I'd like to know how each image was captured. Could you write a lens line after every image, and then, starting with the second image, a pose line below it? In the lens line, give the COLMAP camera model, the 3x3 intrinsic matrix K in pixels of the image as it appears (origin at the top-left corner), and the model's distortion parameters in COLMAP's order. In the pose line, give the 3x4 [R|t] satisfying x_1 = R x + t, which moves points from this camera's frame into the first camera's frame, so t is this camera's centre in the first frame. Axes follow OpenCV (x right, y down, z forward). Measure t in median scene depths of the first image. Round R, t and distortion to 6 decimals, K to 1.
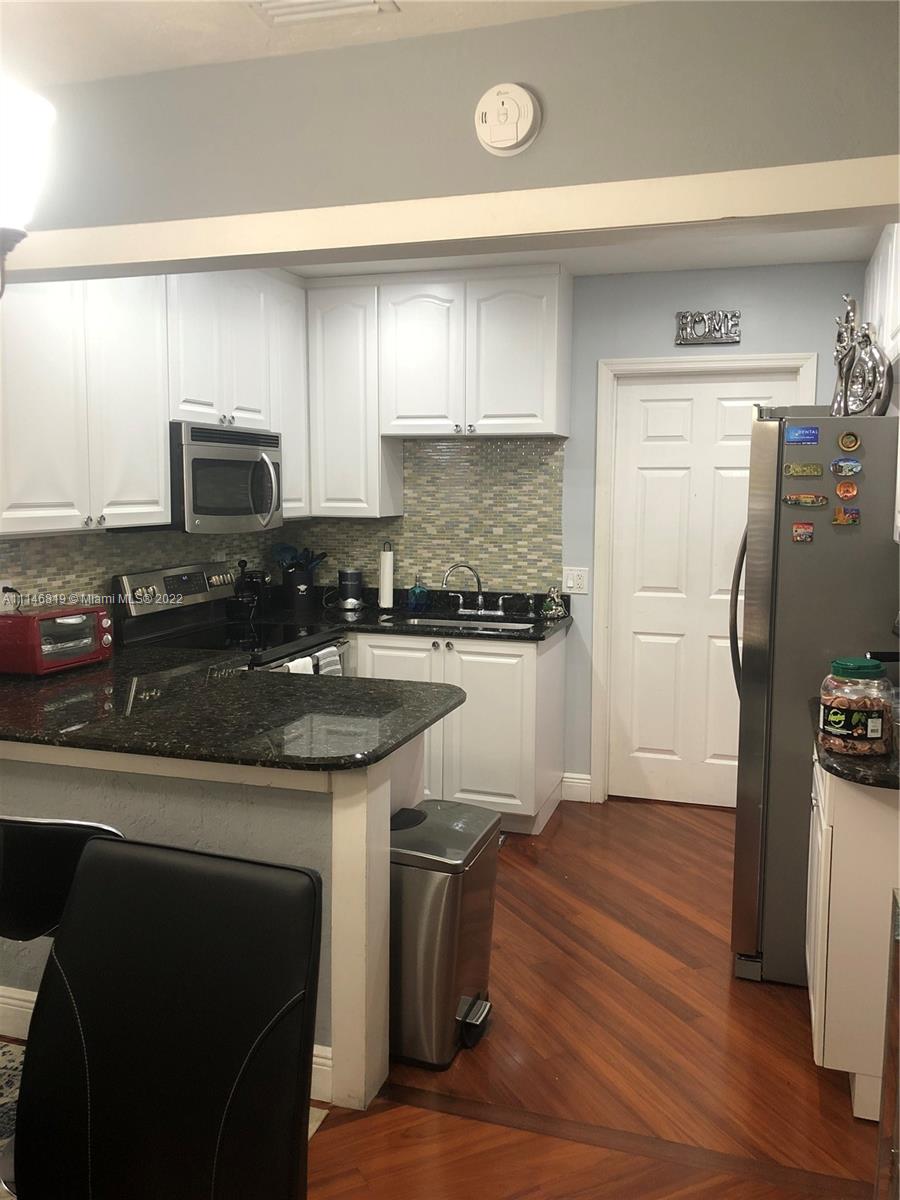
lens RADIAL K [[990.2, 0, 454.3], [0, 990.2, 598.2], [0, 0, 1]] dist [0.041743, -0.055769]
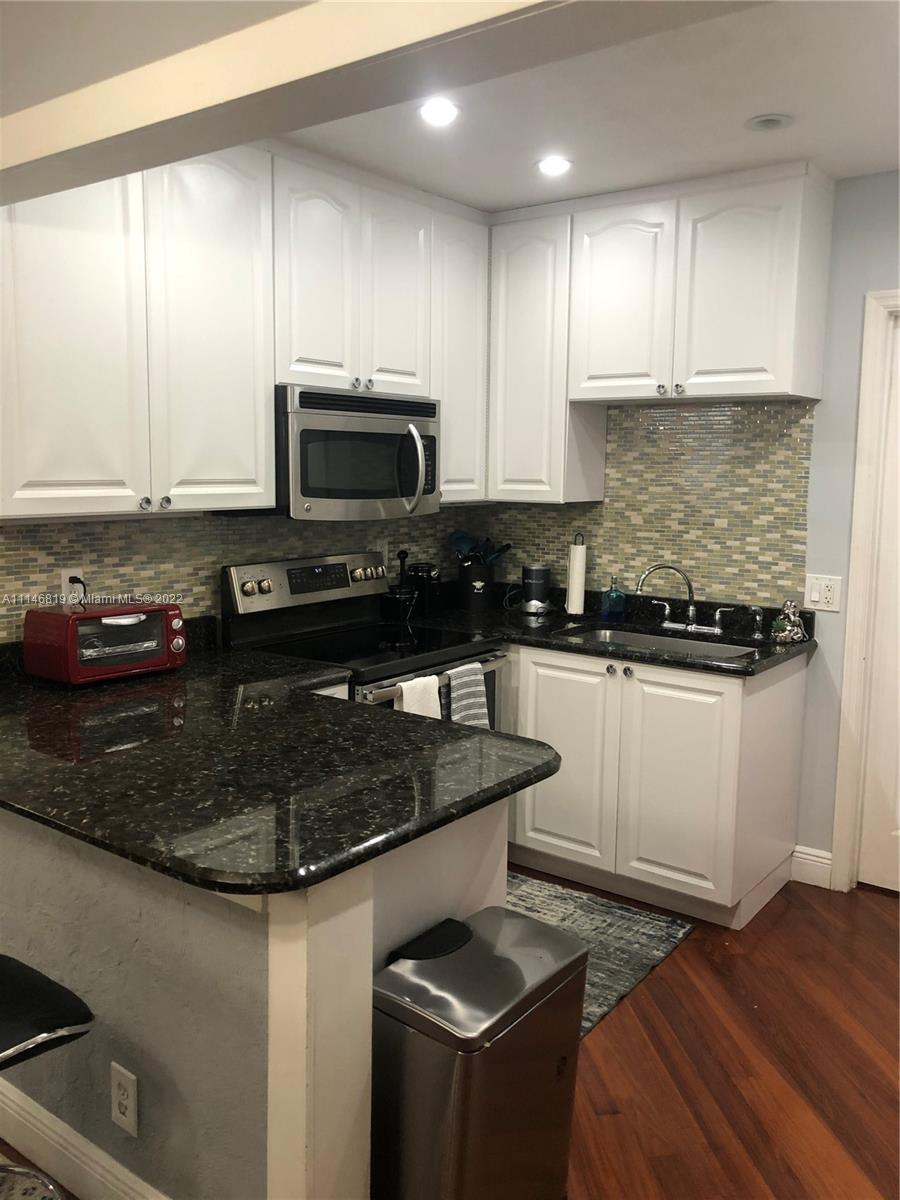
lens RADIAL K [[990.2, 0, 441.8], [0, 990.2, 596.9], [0, 0, 1]] dist [0.041743, -0.055769]
pose [[0.942198, 0.049780, -0.331337, 0.105180], [-0.043731, 0.998713, 0.025692, -0.022134], [0.332190, -0.009717, 0.943163, 0.208142]]
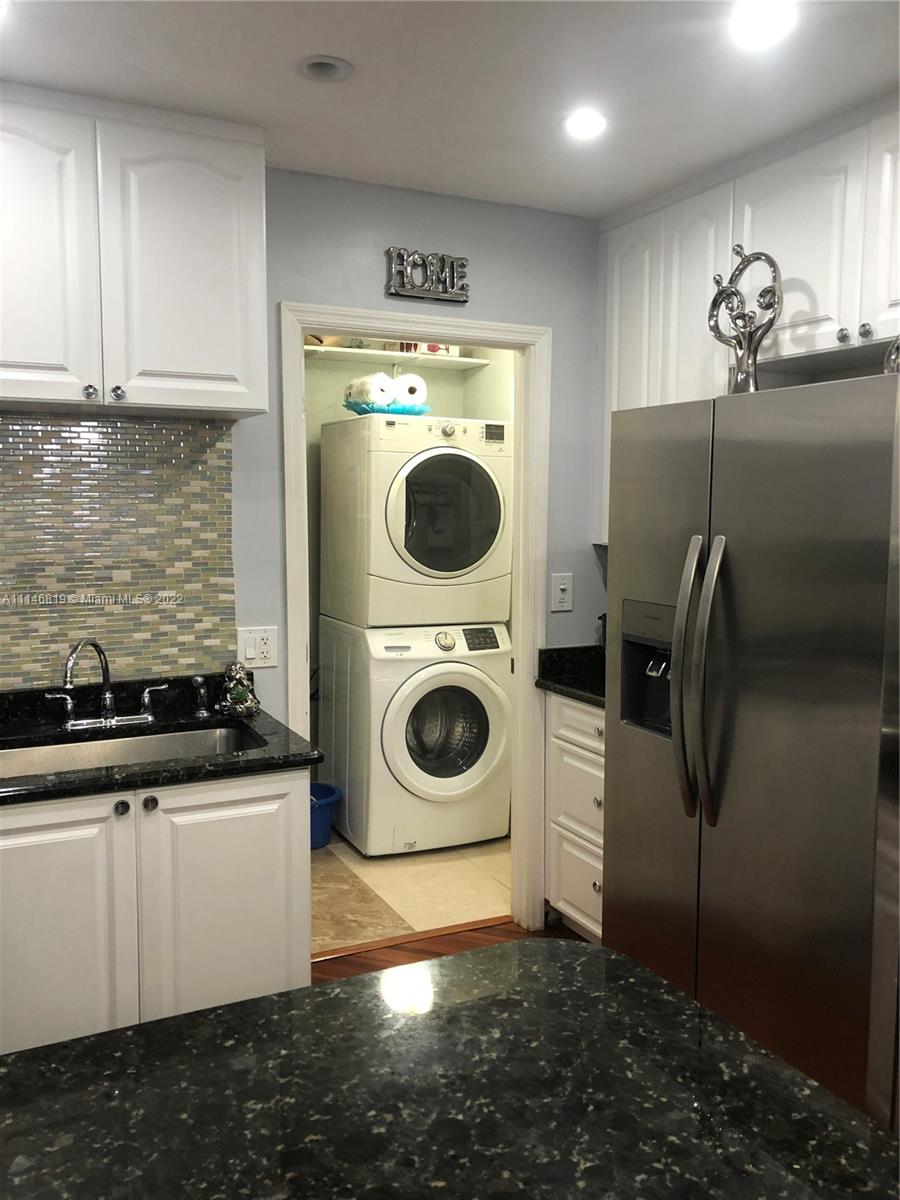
lens RADIAL K [[990.2, 0, 472.1], [0, 990.2, 588.2], [0, 0, 1]] dist [0.041743, -0.055769]
pose [[0.724616, -0.068370, 0.685753, -0.220777], [0.083805, 0.996424, 0.010790, -0.053059], [-0.684039, 0.049651, 0.727754, 0.465019]]
